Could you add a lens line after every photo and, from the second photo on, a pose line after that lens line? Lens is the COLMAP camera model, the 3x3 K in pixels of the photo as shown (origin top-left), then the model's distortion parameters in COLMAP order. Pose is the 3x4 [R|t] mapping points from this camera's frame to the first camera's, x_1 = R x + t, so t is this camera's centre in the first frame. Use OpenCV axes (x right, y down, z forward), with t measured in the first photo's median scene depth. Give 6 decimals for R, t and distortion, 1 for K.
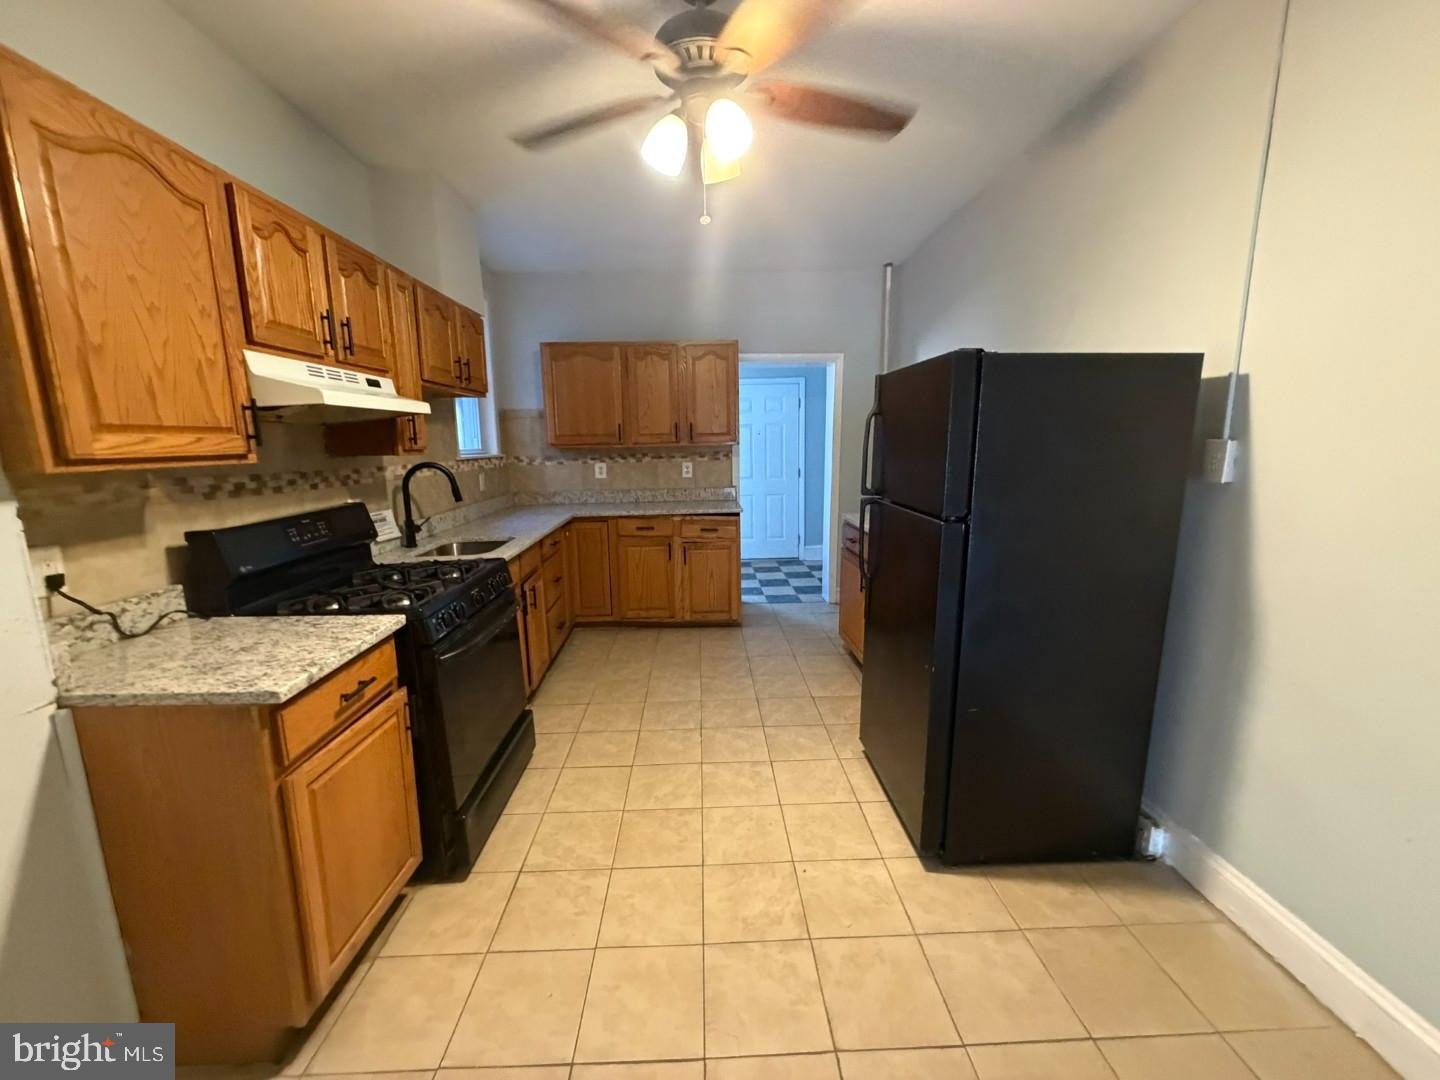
lens RADIAL K [[573.6, 0, 716.4], [0, 573.6, 540.0], [0, 0, 1]] dist [-0.002945, 0.000519]
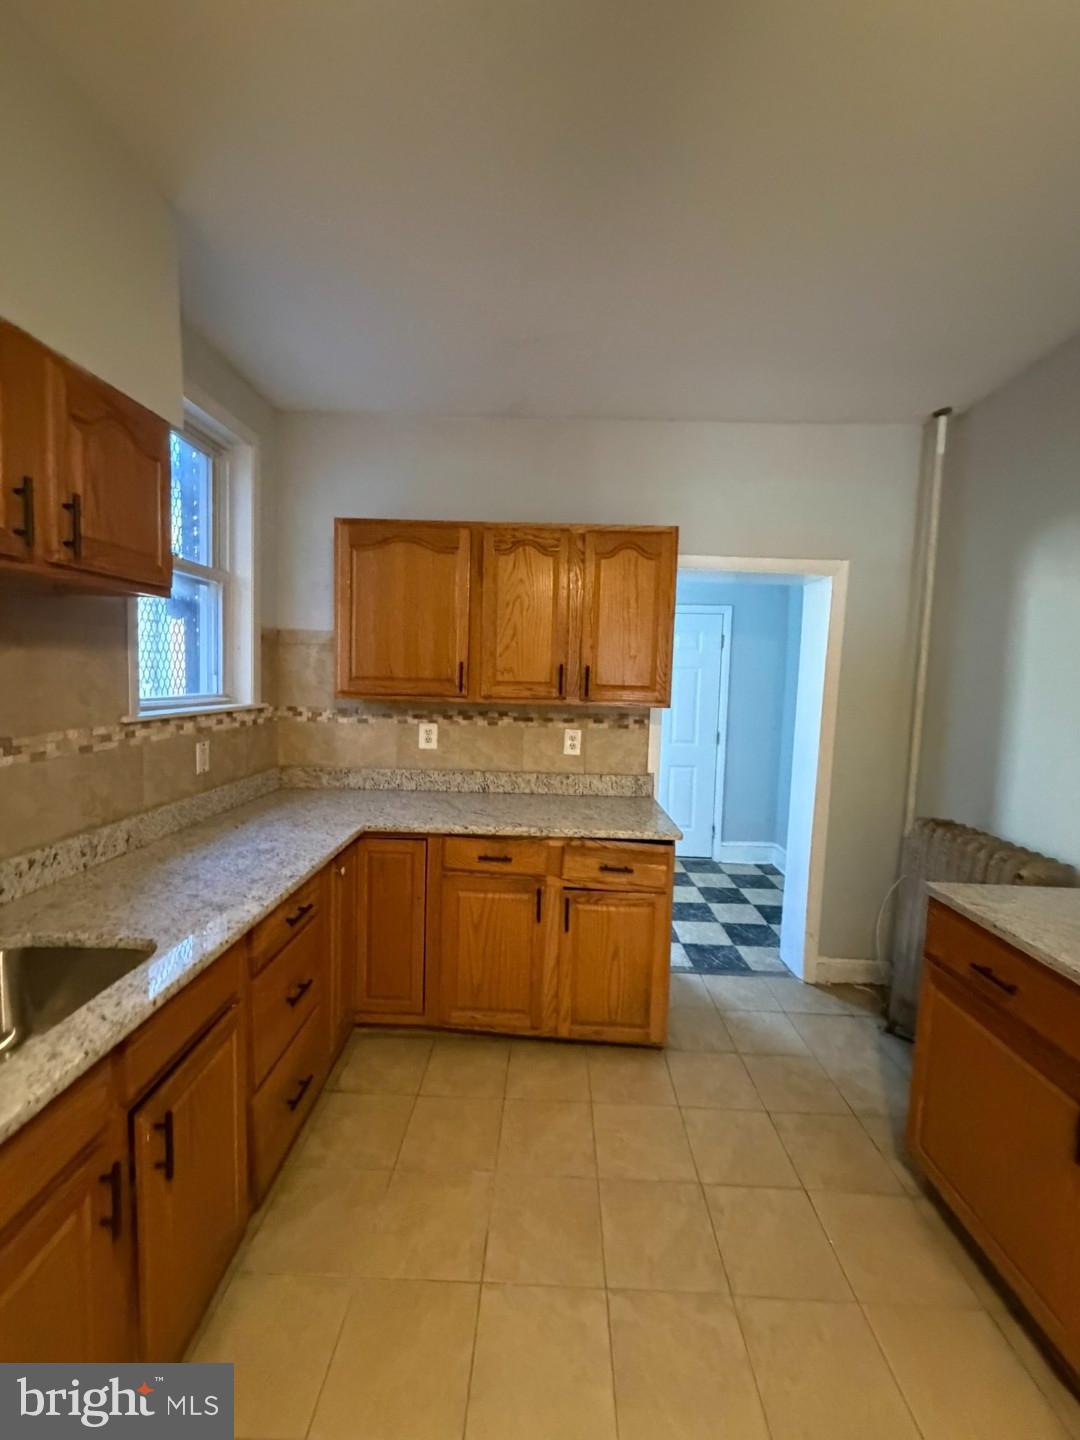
lens RADIAL K [[573.6, 0, 541.0], [0, 573.6, 717.4], [0, 0, 1]] dist [-0.002945, 0.000519]
pose [[0.997323, 0.050383, -0.052996, -0.058422], [-0.055181, 0.994102, -0.093357, -0.099969], [0.047979, 0.096032, 0.994221, 0.447046]]
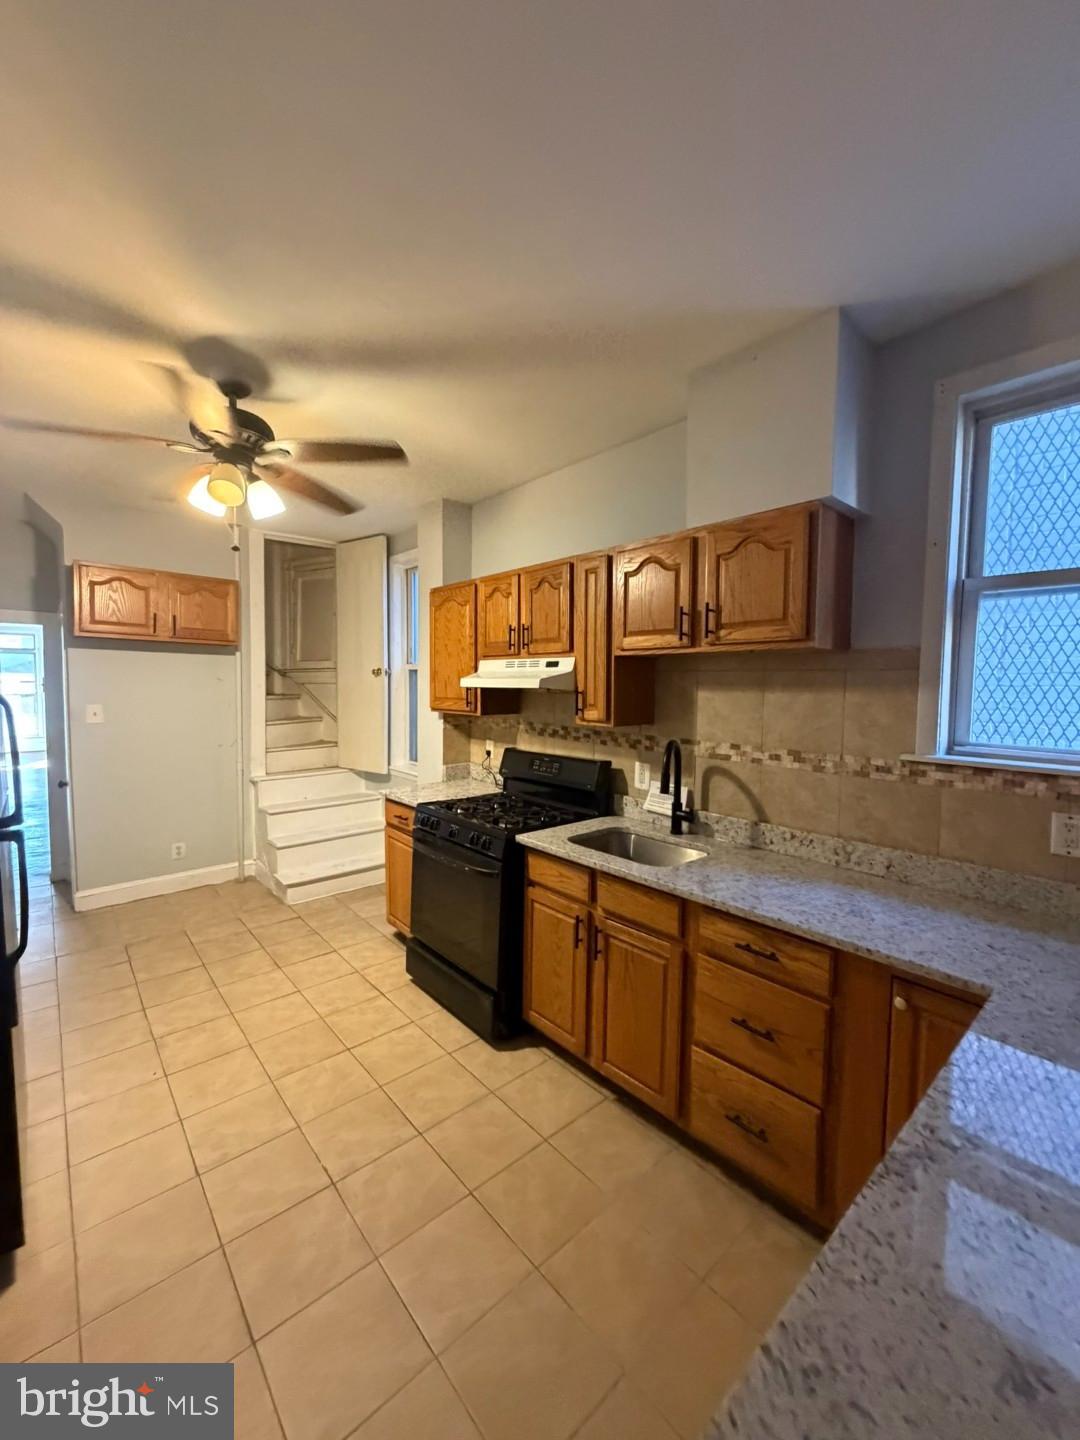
lens RADIAL K [[573.6, 0, 541.0], [0, 573.6, 717.4], [0, 0, 1]] dist [-0.002945, 0.000519]
pose [[-0.770682, 0.048531, -0.635369, 0.113560], [-0.105678, 0.973554, 0.202546, -0.209937], [0.628396, 0.223243, -0.745172, 0.991836]]
